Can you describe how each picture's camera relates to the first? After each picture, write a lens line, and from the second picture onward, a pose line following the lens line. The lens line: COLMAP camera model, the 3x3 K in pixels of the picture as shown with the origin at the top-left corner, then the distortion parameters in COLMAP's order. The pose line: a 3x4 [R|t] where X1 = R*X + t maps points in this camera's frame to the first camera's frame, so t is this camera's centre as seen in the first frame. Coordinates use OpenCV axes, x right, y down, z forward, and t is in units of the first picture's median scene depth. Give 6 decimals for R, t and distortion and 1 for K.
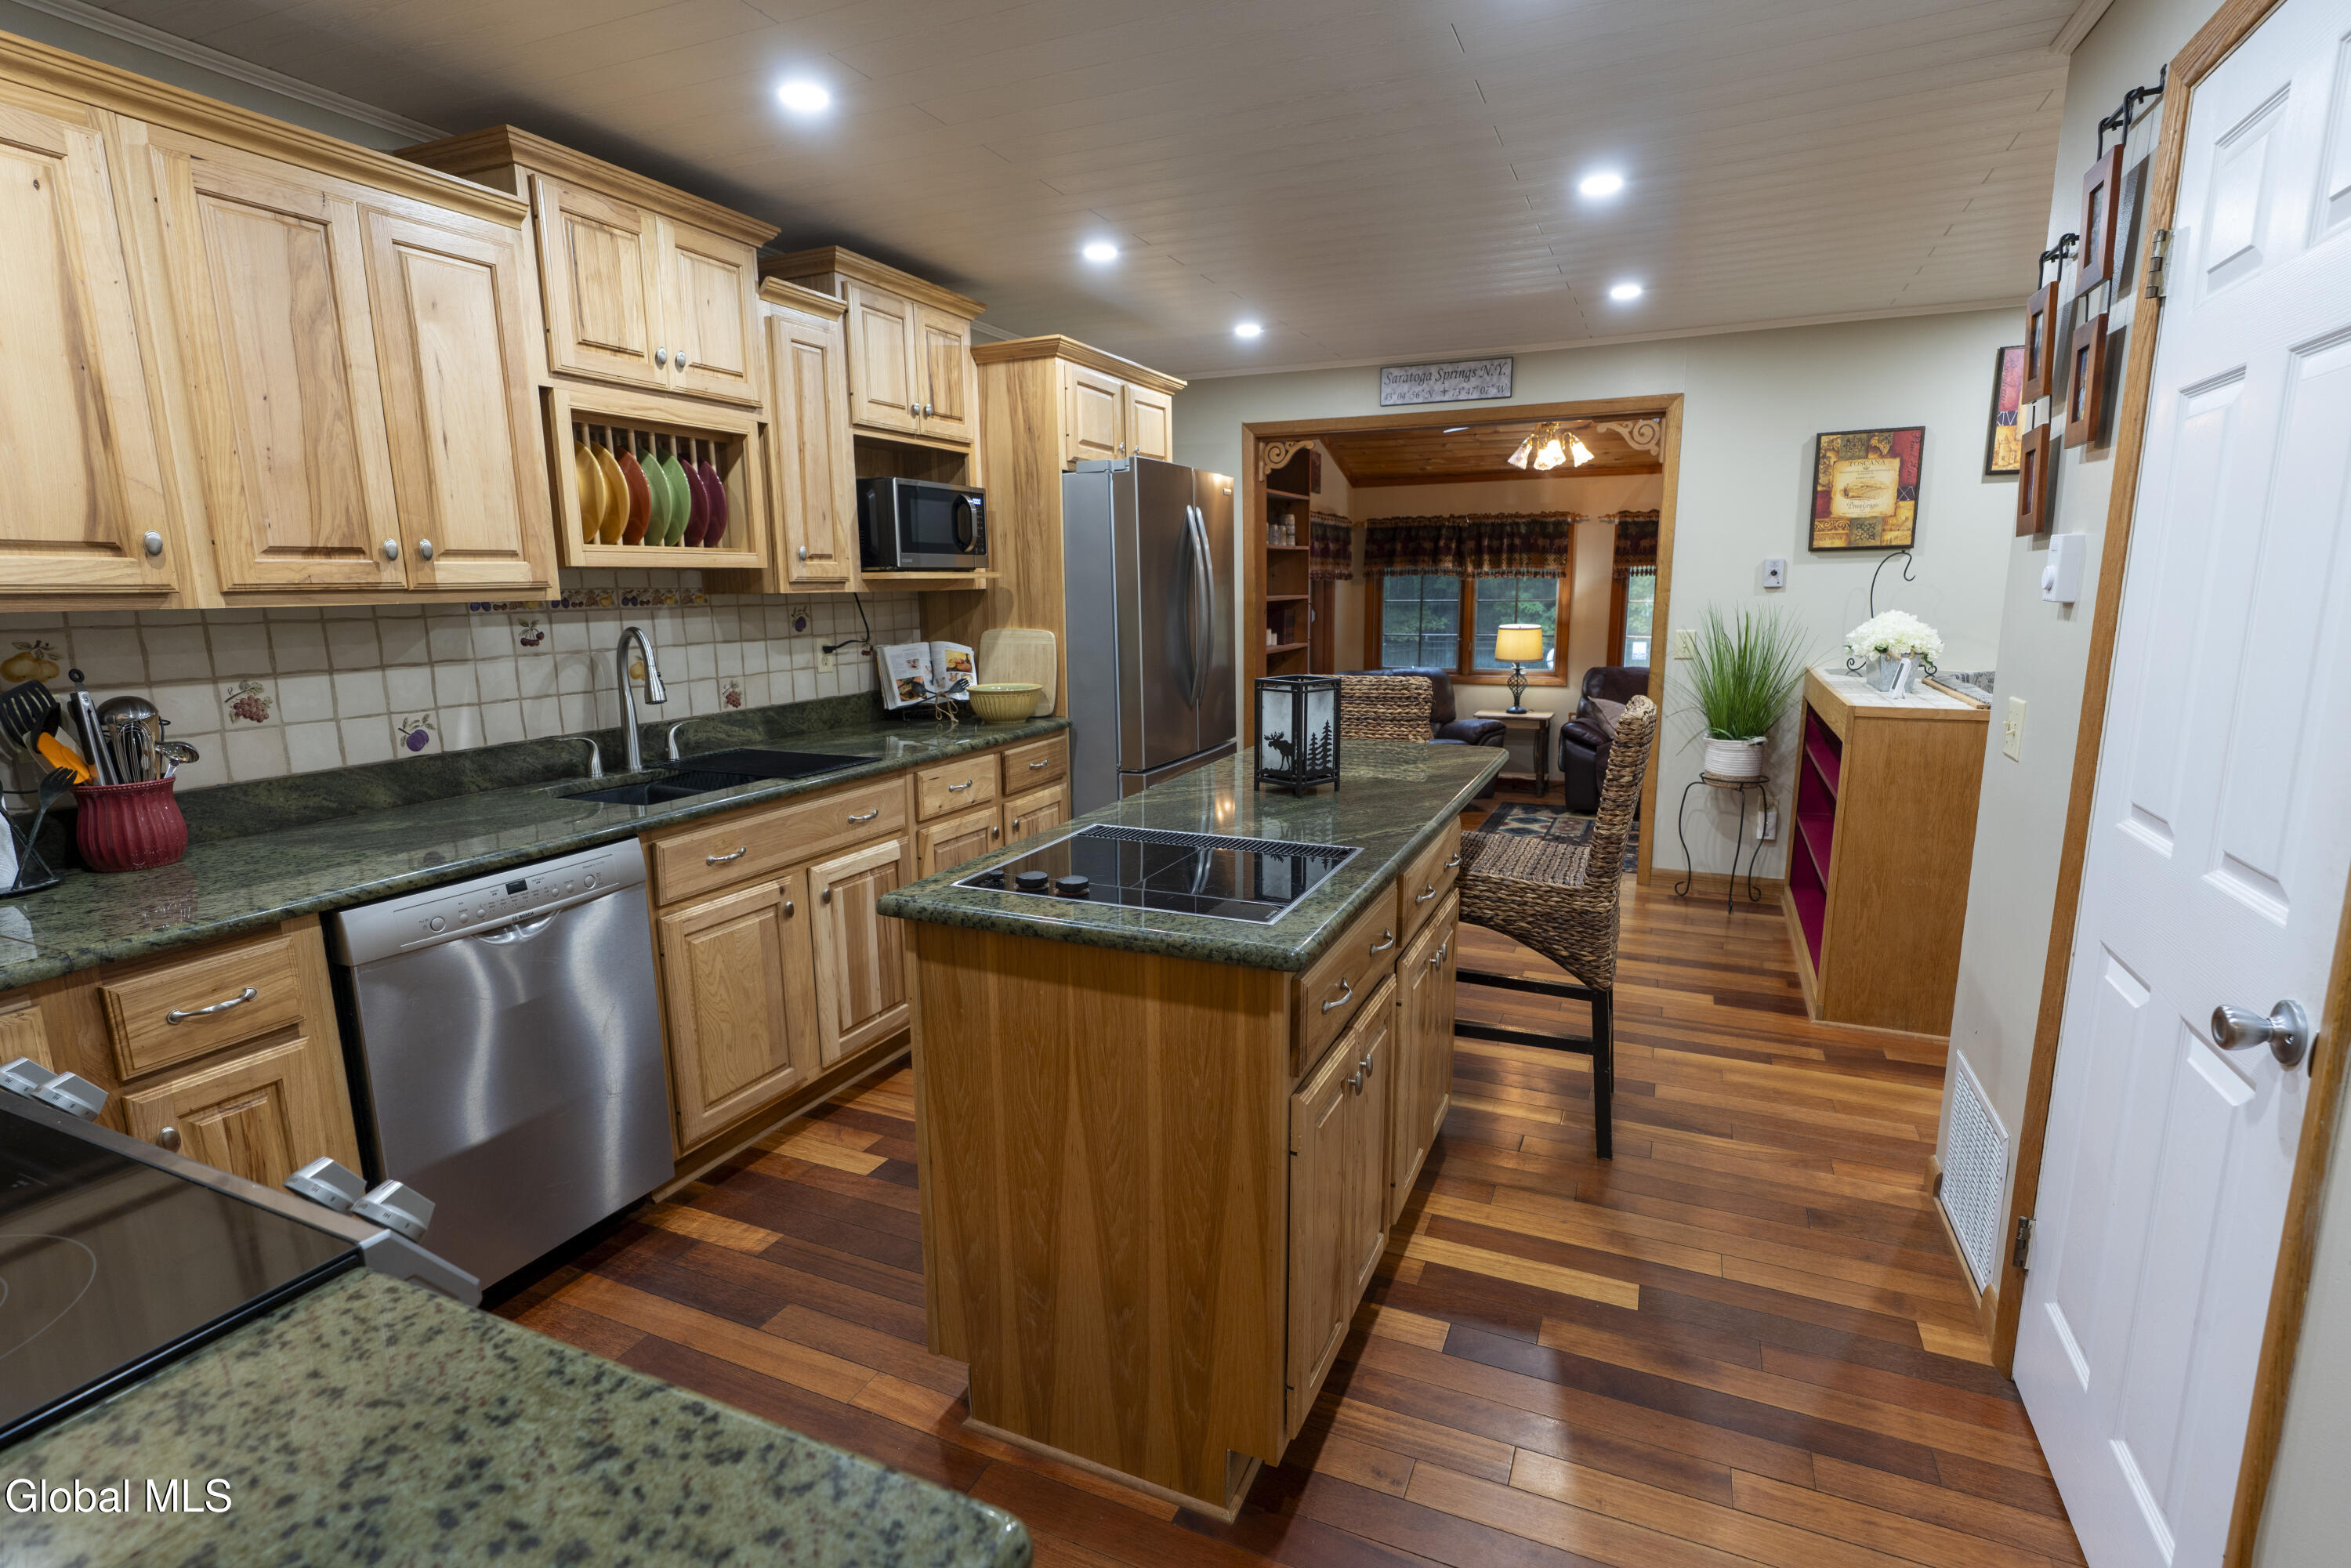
lens RADIAL K [[1139.0, 0, 1163.2], [0, 1139.0, 800.7], [0, 0, 1]] dist [-0.020863, 0.009946]
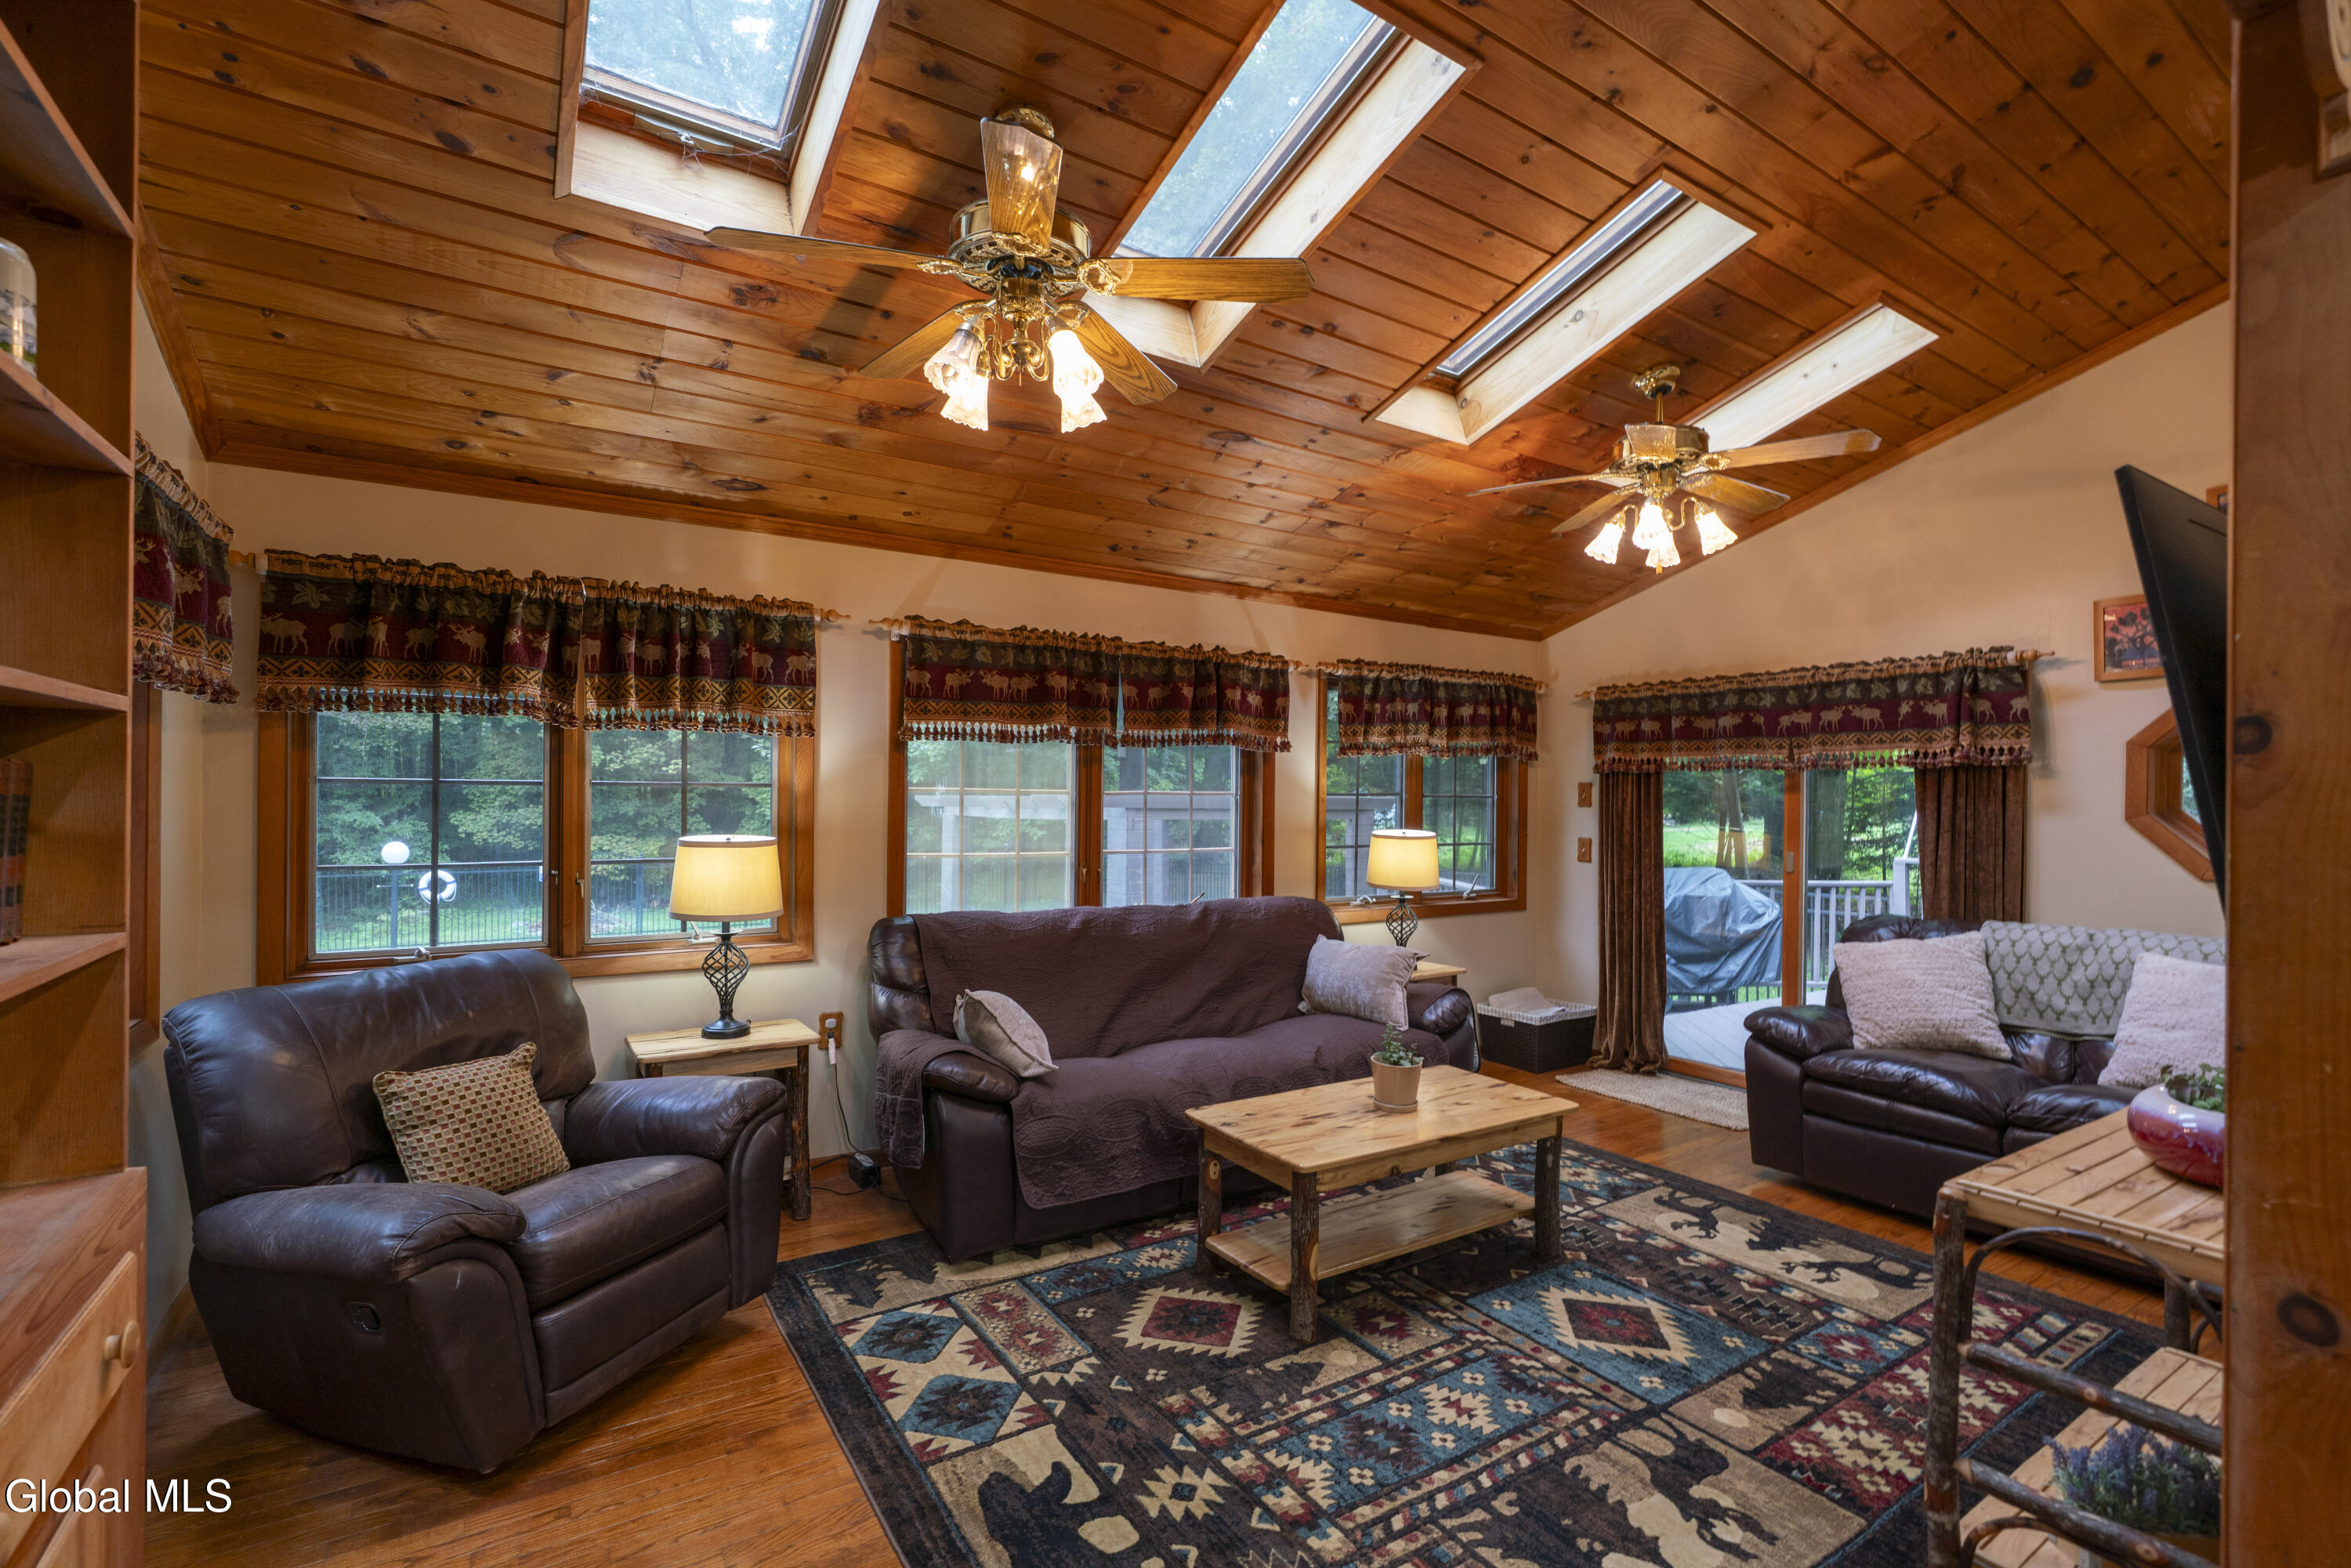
lens RADIAL K [[1042.0, 0, 1160.0], [0, 1042.0, 798.5], [0, 0, 1]] dist [-0.003123, 0.000030]
pose [[0.547254, 0.015950, 0.836815, 0.190804], [0.144812, 0.982935, -0.113438, -0.287514], [-0.824344, 0.183260, 0.535605, 1.873933]]
